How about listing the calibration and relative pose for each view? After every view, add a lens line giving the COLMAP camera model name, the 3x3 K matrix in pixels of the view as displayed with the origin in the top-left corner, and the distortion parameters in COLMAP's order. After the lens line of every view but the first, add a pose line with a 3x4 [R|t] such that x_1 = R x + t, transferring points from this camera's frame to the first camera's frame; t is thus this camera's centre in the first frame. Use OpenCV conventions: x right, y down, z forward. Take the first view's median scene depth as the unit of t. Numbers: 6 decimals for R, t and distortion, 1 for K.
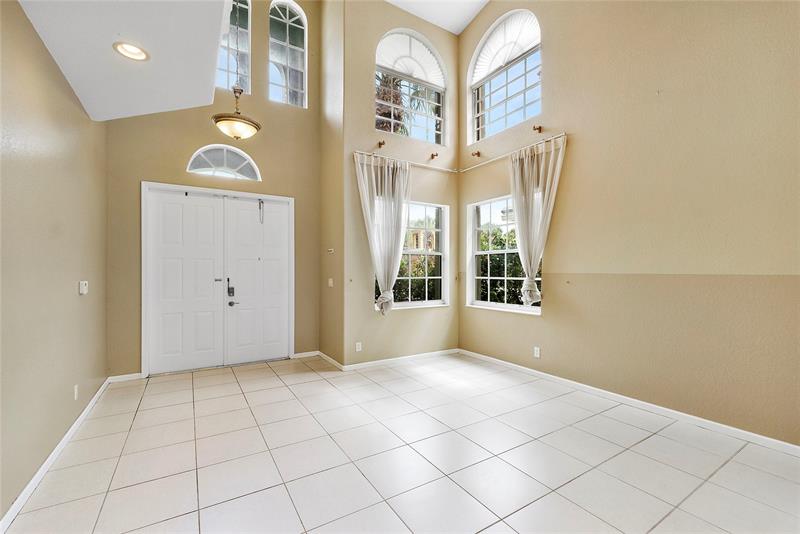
lens RADIAL K [[342.0, 0, 401.9], [0, 342.0, 264.7], [0, 0, 1]] dist [-0.003550, -0.000096]
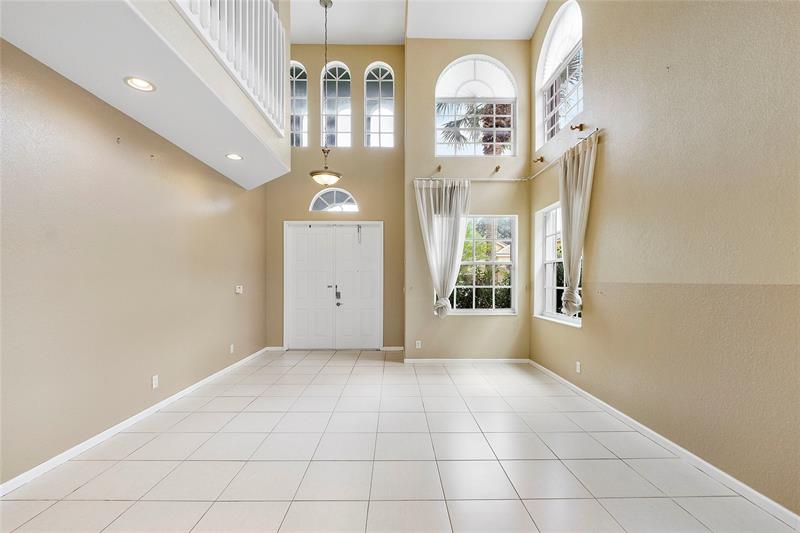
lens RADIAL K [[347.6, 0, 399.6], [0, 347.6, 272.7], [0, 0, 1]] dist [-0.002353, 0.000015]
pose [[0.857590, -0.010540, -0.514225, 0.415437], [0.008519, 0.999944, -0.006288, 0.000211], [0.514263, 0.001012, 0.857632, -0.056258]]
